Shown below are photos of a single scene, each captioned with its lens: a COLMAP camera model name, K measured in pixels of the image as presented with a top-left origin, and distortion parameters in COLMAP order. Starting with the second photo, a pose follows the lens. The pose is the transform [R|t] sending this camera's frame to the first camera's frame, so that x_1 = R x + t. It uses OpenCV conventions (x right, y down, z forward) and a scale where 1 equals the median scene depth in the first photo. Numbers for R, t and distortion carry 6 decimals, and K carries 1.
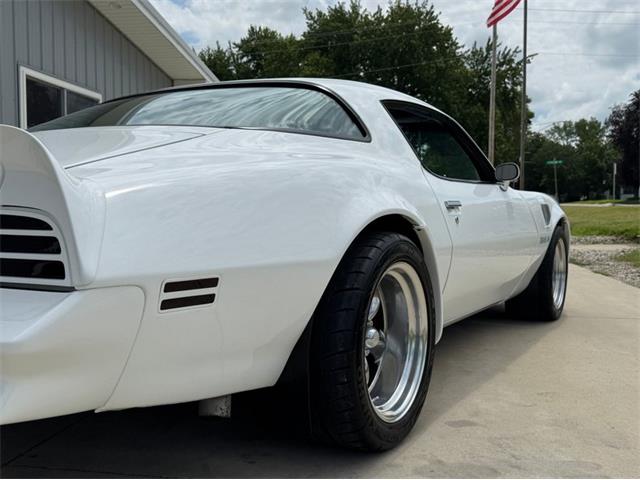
lens RADIAL K [[628.1, 0, 317.1], [0, 628.1, 248.7], [0, 0, 1]] dist [0.014108, 0.000000]
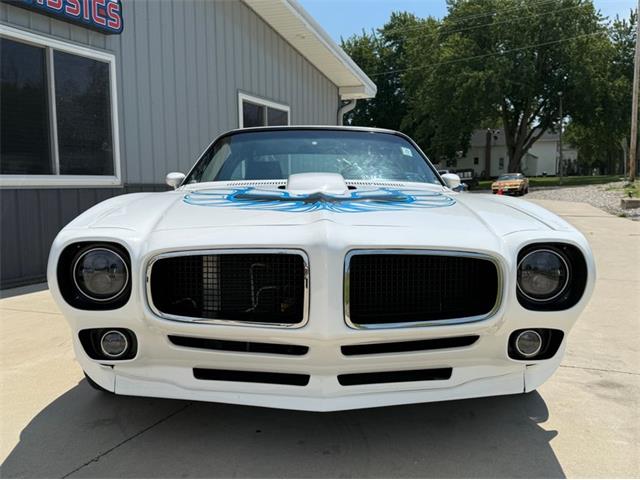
lens RADIAL K [[628.1, 0, 323.3], [0, 628.1, 227.5], [0, 0, 1]] dist [0.014108, 0.000000]
pose [[0.978435, -0.000328, -0.206555, -0.006150], [0.002868, 0.999924, 0.012001, -0.011880], [0.206536, -0.012335, 0.978361, -0.296468]]
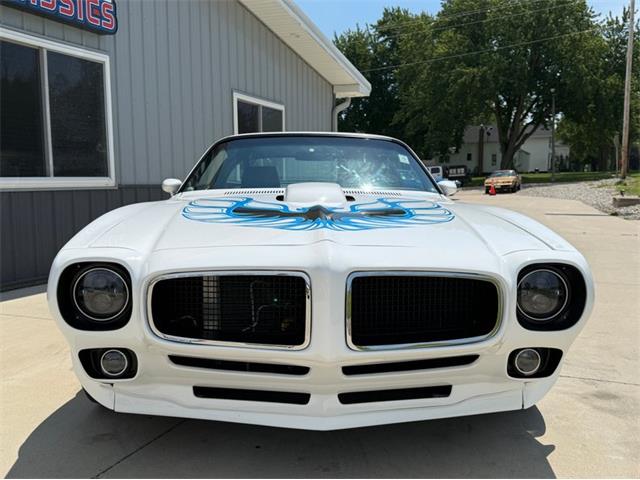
lens RADIAL K [[628.1, 0, 324.3], [0, 628.1, 226.5], [0, 0, 1]] dist [0.014108, 0.000000]
pose [[0.981135, 0.003765, -0.193289, -0.010326], [0.000212, 0.999789, 0.020550, -0.025011], [0.193326, -0.020203, 0.980927, -0.297223]]
